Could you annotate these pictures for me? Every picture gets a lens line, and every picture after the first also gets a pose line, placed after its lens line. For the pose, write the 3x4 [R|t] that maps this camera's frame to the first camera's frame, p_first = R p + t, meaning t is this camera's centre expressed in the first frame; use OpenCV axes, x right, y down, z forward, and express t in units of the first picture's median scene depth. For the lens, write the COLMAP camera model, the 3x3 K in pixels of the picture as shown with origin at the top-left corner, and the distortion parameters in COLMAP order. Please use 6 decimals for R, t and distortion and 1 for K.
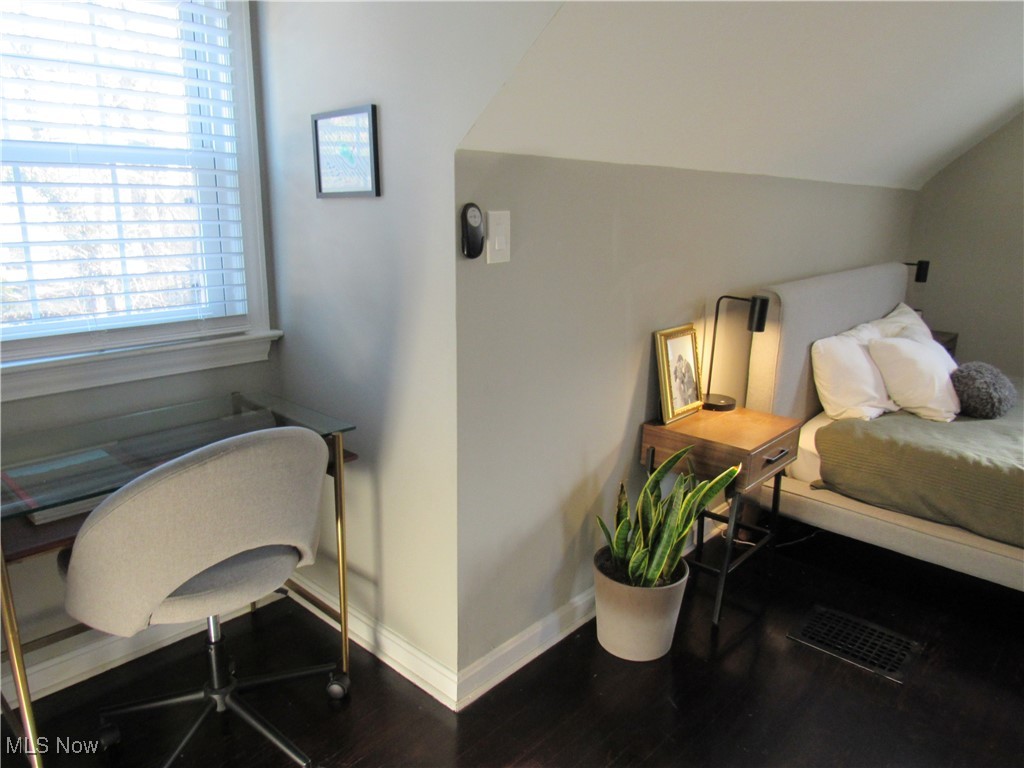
lens RADIAL K [[733.0, 0, 508.8], [0, 733.0, 379.3], [0, 0, 1]] dist [-0.033240, 0.015909]
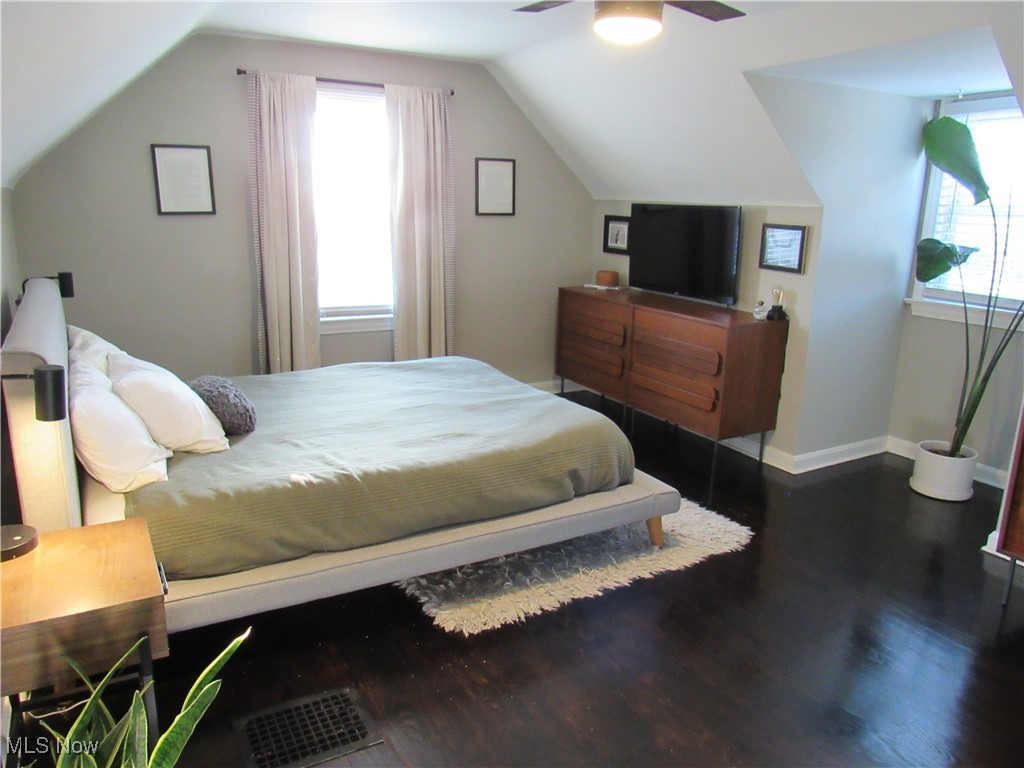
lens RADIAL K [[733.0, 0, 518.2], [0, 733.0, 387.6], [0, 0, 1]] dist [-0.033240, 0.015909]
pose [[0.312464, -0.246606, 0.917361, -0.166503], [0.217898, 0.958572, 0.183466, -0.164736], [-0.924601, 0.142565, 0.353254, 0.511338]]
